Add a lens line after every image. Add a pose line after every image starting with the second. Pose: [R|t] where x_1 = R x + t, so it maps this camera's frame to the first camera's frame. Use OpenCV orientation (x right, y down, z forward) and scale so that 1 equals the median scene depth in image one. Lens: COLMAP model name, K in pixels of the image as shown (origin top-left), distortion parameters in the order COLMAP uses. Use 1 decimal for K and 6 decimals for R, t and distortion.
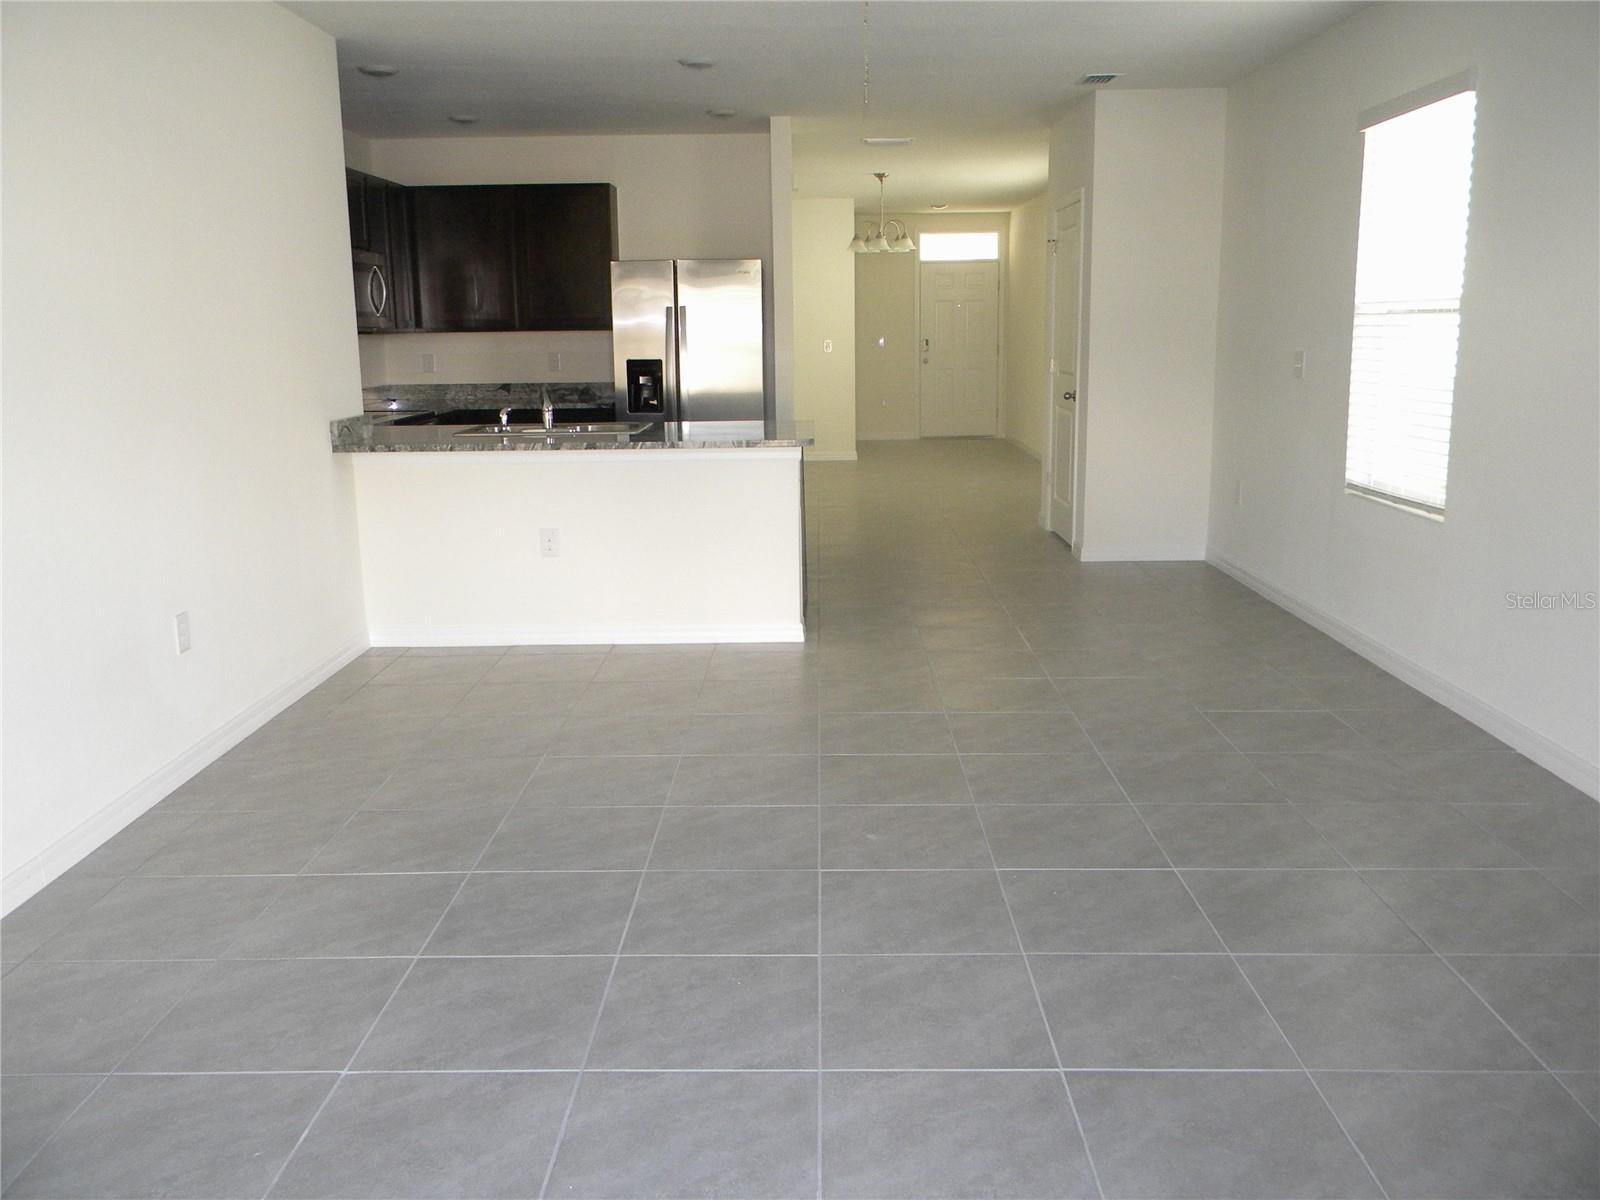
lens RADIAL K [[1299.7, 0, 798.2], [0, 1299.7, 589.4], [0, 0, 1]] dist [0.018986, -0.004918]
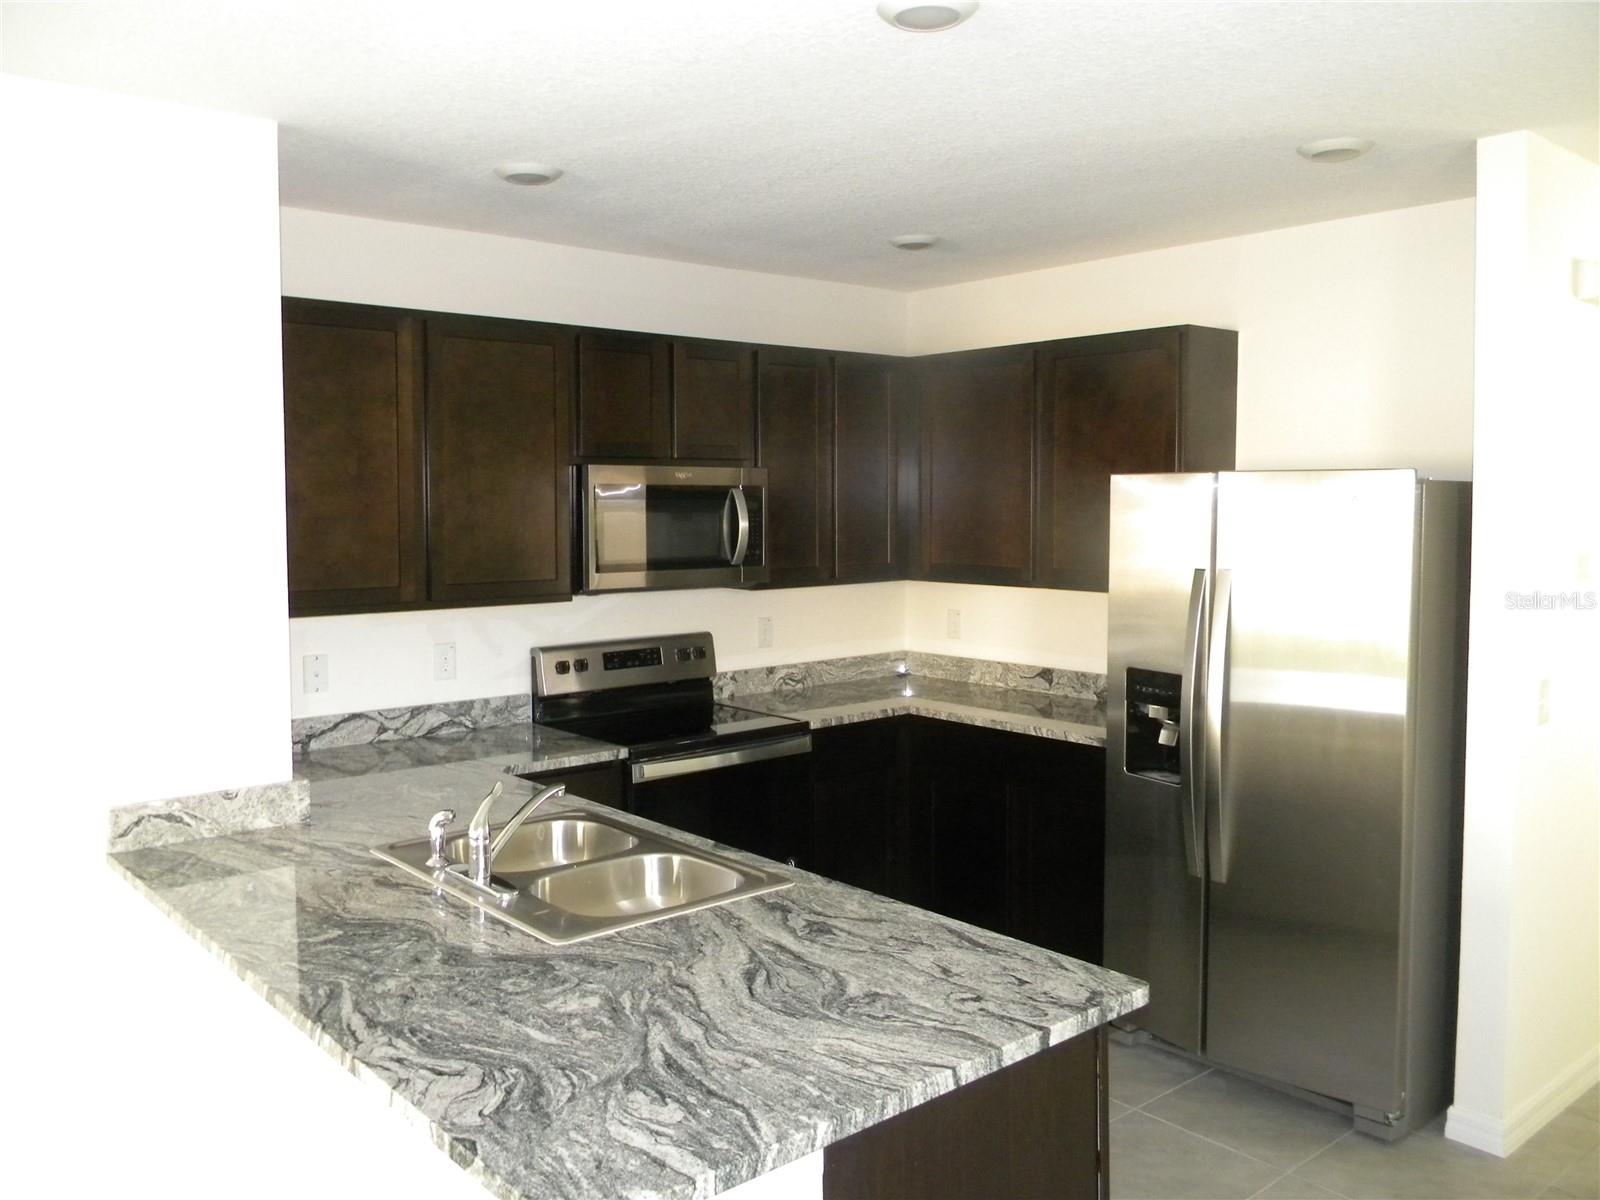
lens RADIAL K [[1299.7, 0, 798.2], [0, 1299.7, 589.4], [0, 0, 1]] dist [0.018986, -0.004918]
pose [[0.666949, 0.068432, -0.741954, 0.153583], [-0.160463, 0.985600, -0.053339, -0.159266], [0.727620, 0.154631, 0.668326, 0.568796]]
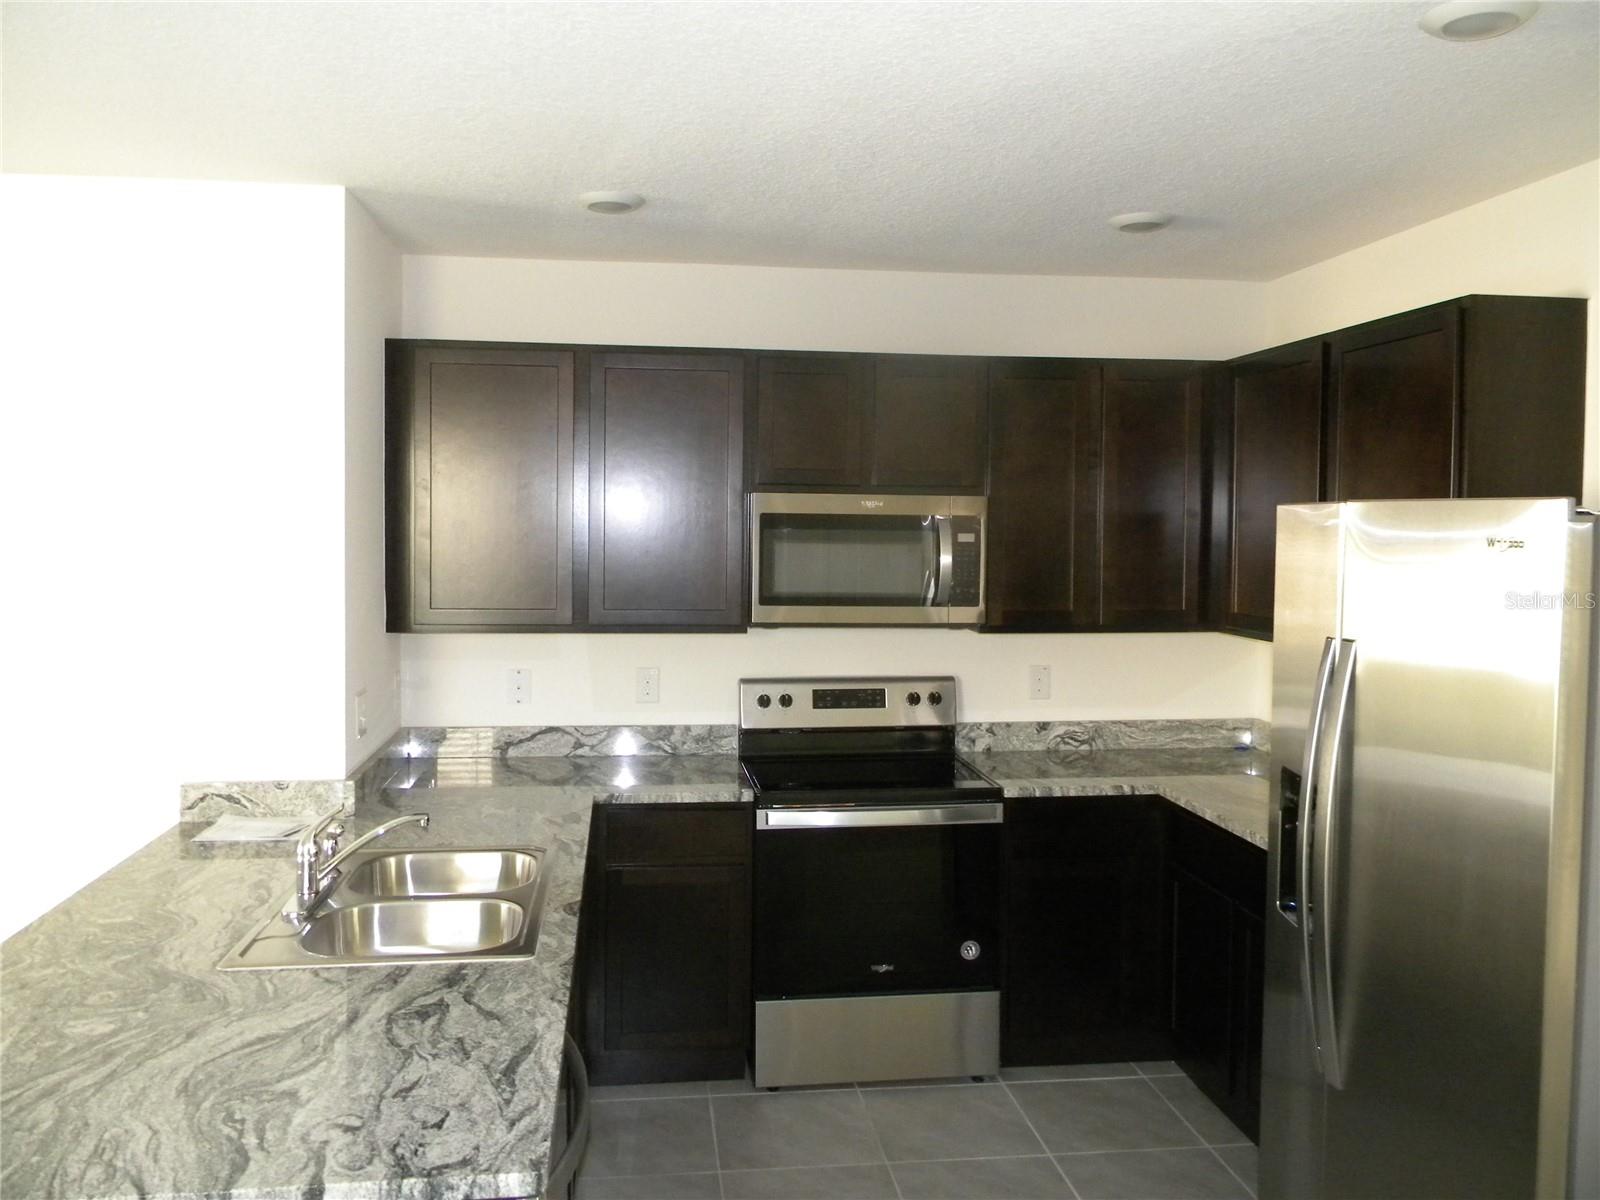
lens RADIAL K [[1298.1, 0, 792.7], [0, 1298.1, 586.9], [0, 0, 1]] dist [0.006138, -0.009938]
pose [[0.145840, 0.067819, -0.986981, 0.207885], [-0.212783, 0.976449, 0.035653, -0.209197], [0.966154, 0.204814, 0.156836, 0.795409]]
